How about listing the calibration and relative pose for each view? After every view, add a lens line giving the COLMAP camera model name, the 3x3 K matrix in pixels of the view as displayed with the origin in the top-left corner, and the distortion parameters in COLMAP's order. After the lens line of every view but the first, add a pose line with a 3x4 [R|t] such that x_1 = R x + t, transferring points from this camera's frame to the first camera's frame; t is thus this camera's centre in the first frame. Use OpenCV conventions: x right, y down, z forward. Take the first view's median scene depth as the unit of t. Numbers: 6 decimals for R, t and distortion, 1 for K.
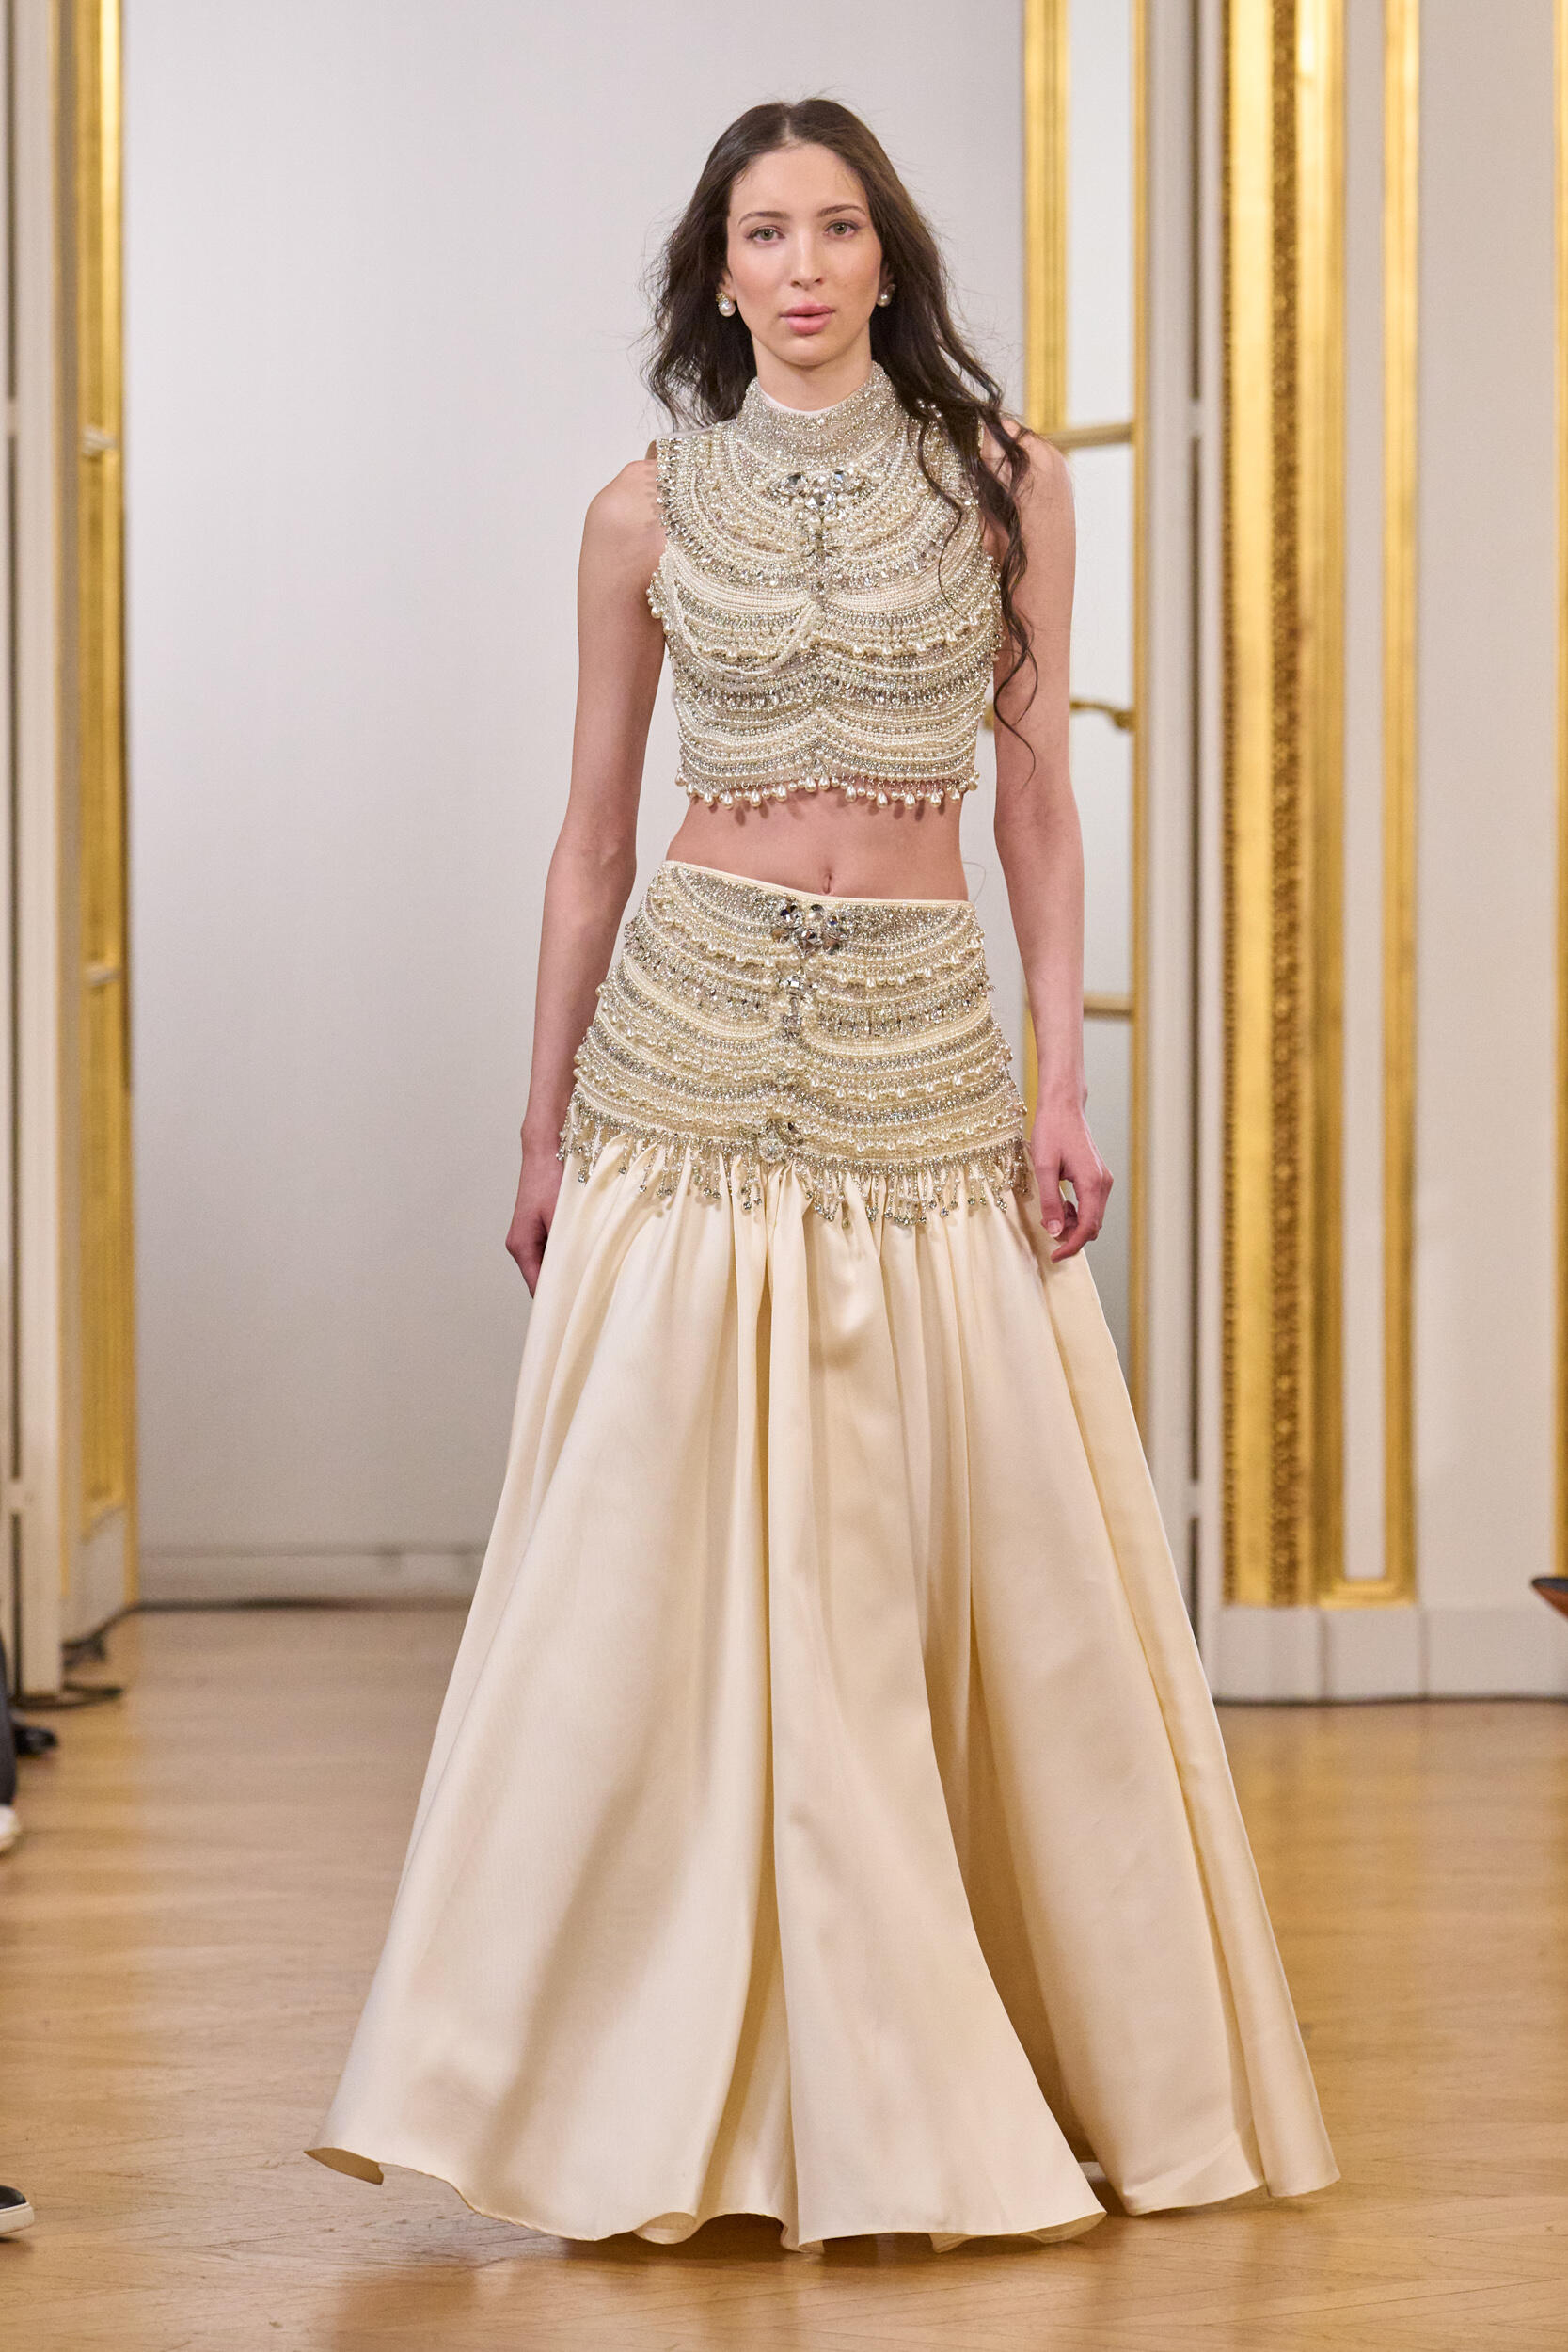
lens RADIAL K [[8025.2, 0, 778.7], [0, 8025.2, 1199.8], [0, 0, 1]] dist [-0.141679, 0.000000]
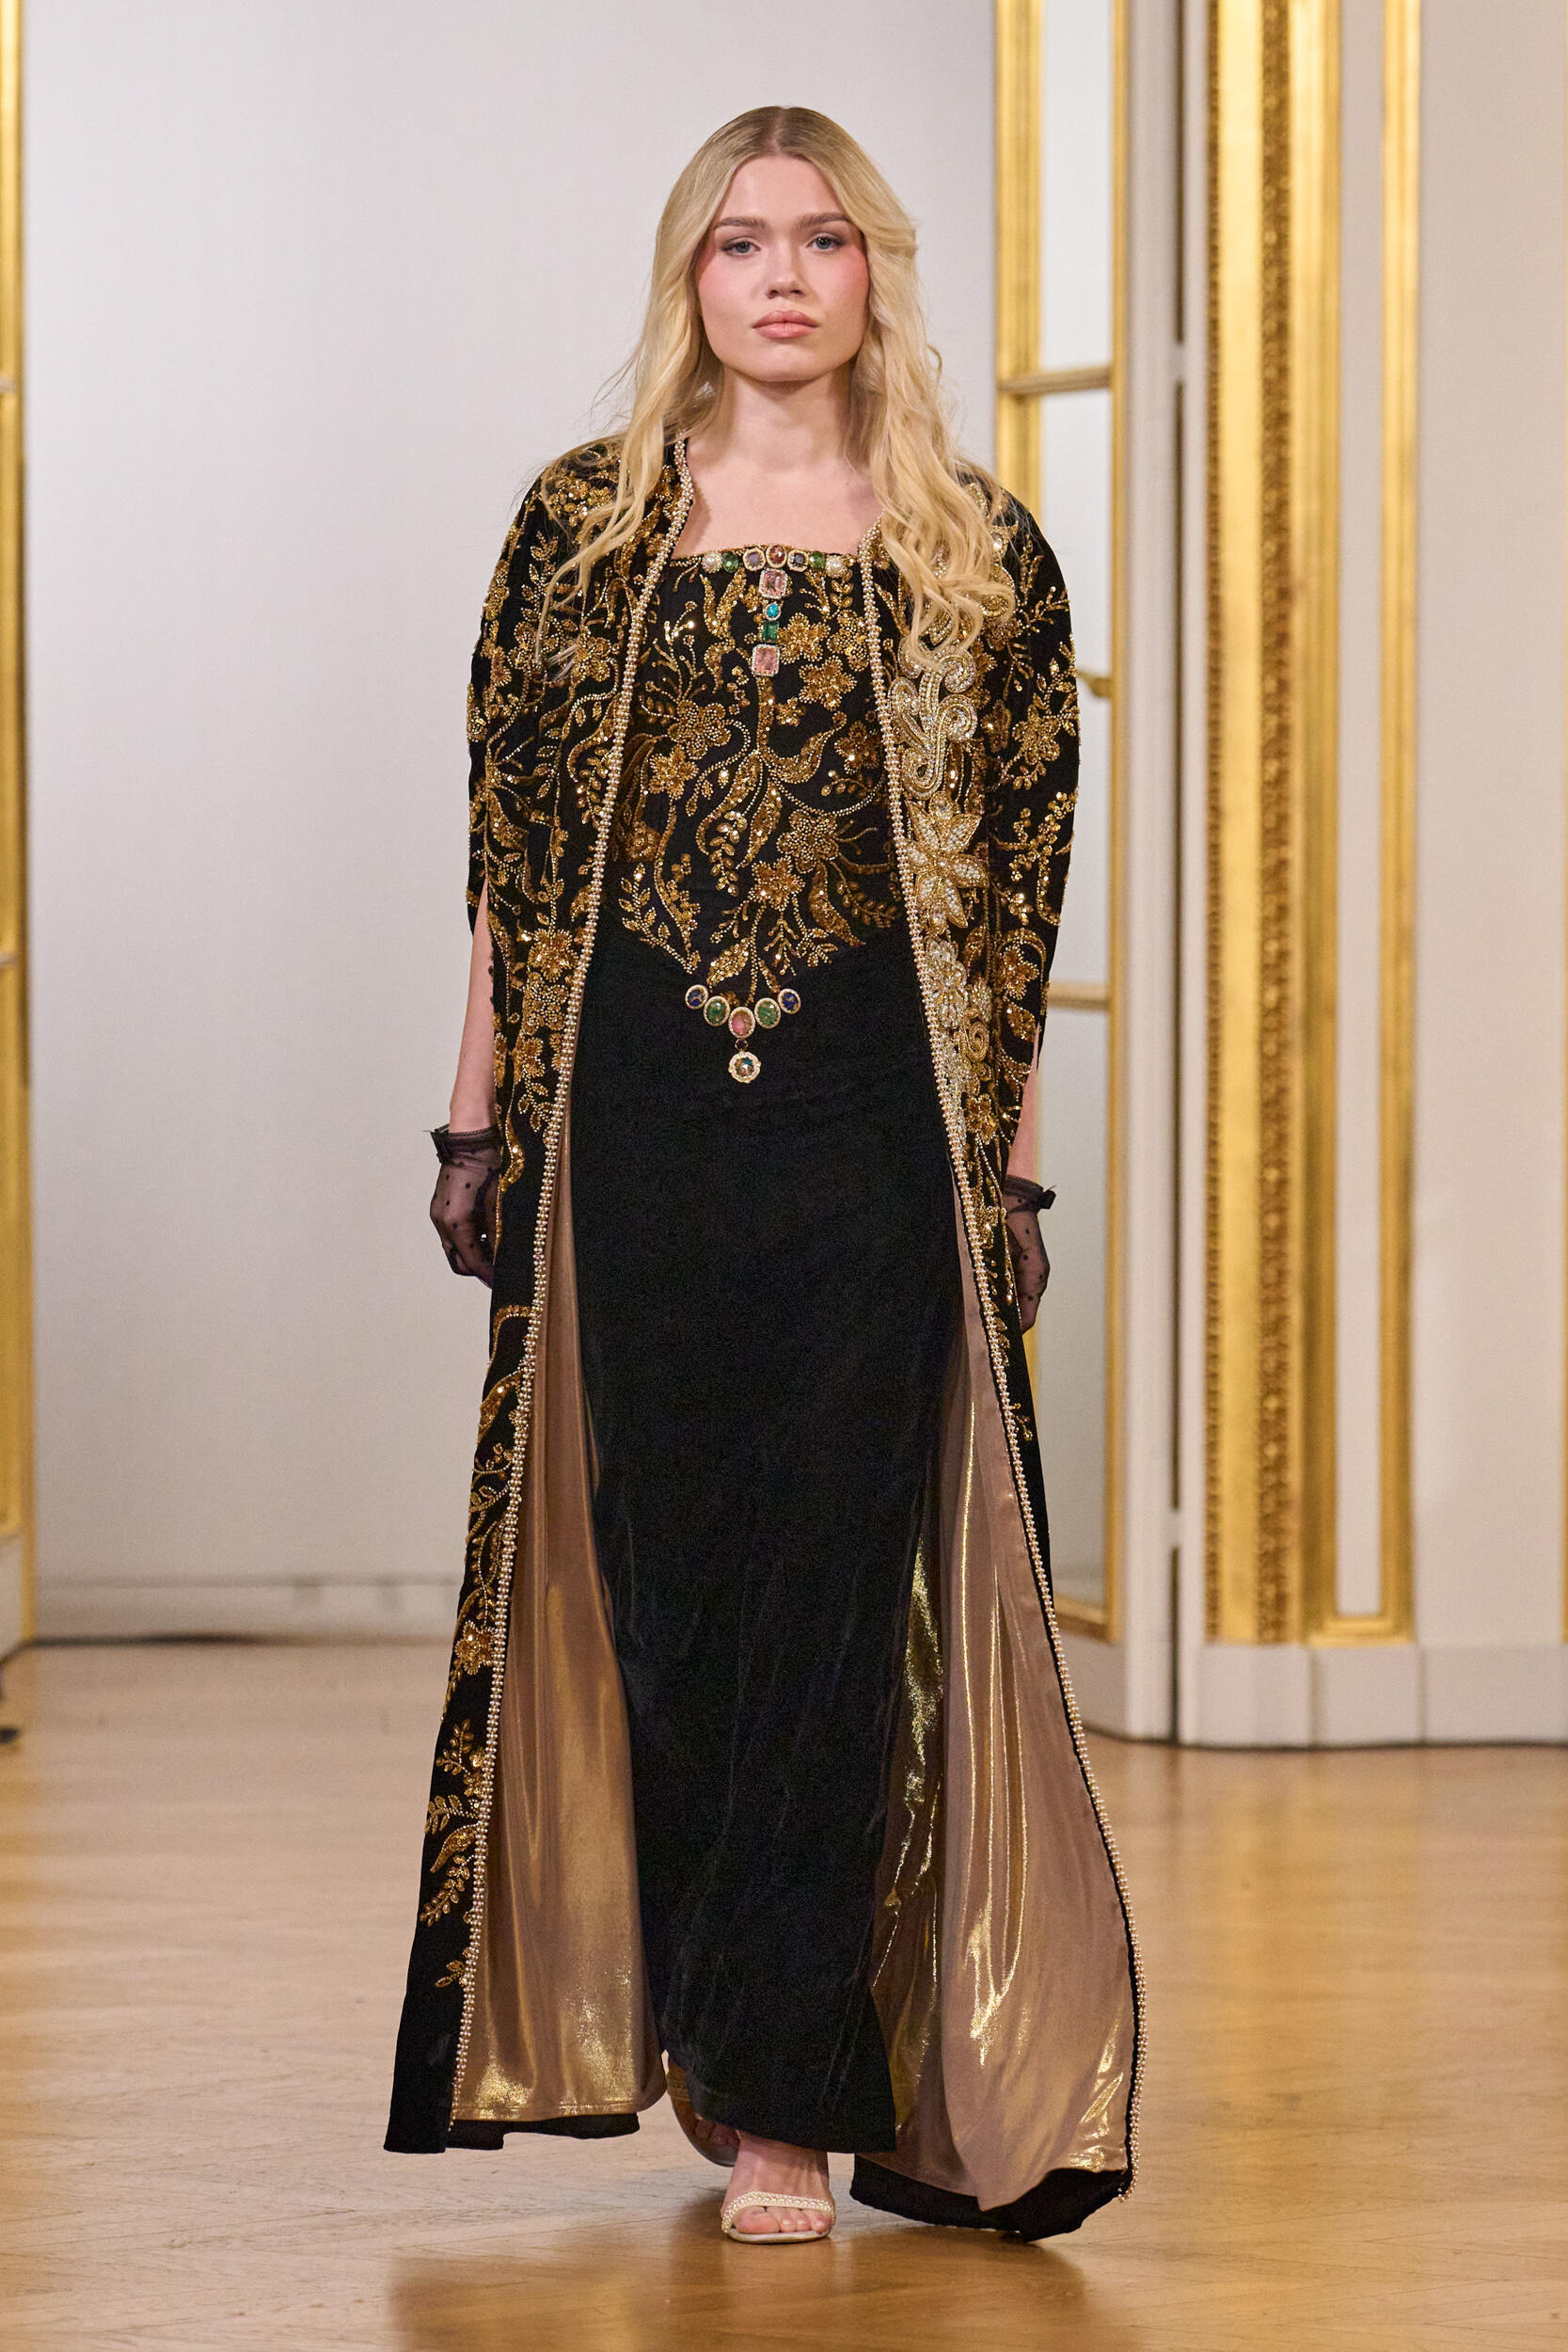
lens RADIAL K [[7040.2, 0, 851.7], [0, 7040.2, 1295.7], [0, 0, 1]] dist [-0.118666, 0.000000]
pose [[0.999979, 0.002457, 0.006015, 0.009551], [-0.002477, 0.999991, 0.003329, 0.007862], [-0.006007, -0.003344, 0.999976, 0.187409]]
